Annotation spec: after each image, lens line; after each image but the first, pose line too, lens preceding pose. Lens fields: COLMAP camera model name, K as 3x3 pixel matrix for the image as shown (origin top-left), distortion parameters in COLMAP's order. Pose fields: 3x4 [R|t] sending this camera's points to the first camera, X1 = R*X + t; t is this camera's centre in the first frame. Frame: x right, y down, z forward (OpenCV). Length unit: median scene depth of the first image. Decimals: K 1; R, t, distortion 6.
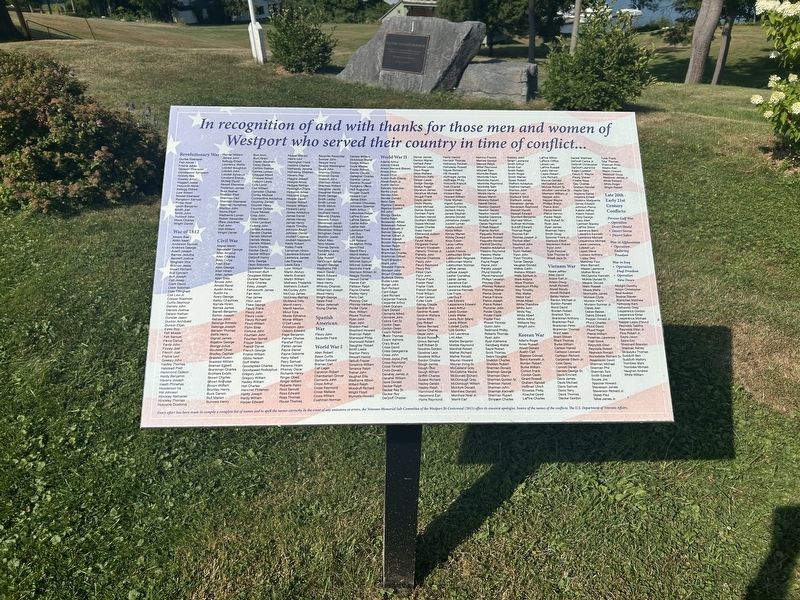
lens RADIAL K [[598.4, 0, 395.8], [0, 598.4, 299.8], [0, 0, 1]] dist [0.023816, -0.038693]
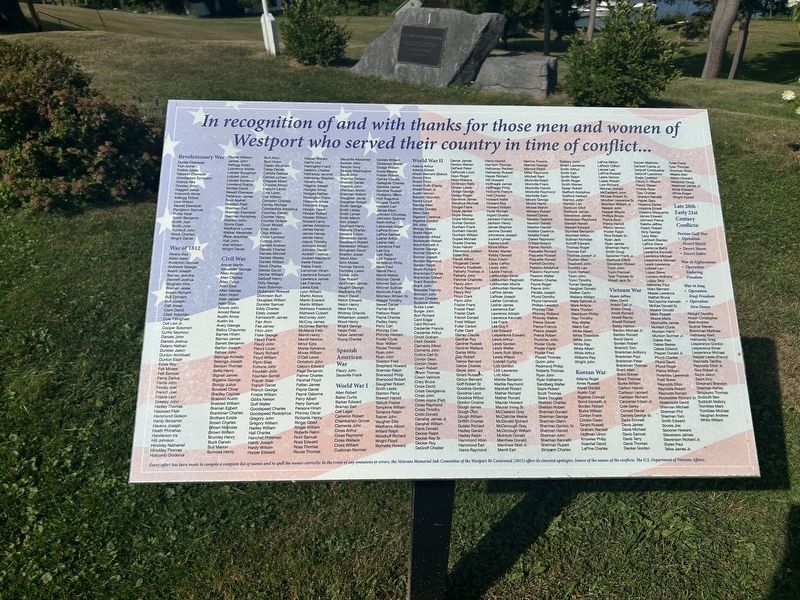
lens RADIAL K [[598.4, 0, 406.1], [0, 598.4, 299.5], [0, 0, 1]] dist [0.023816, -0.038693]
pose [[0.999983, 0.005132, -0.002595, -0.021228], [-0.005109, 0.999948, 0.008875, -0.031972], [0.002640, -0.008862, 0.999957, 0.095749]]
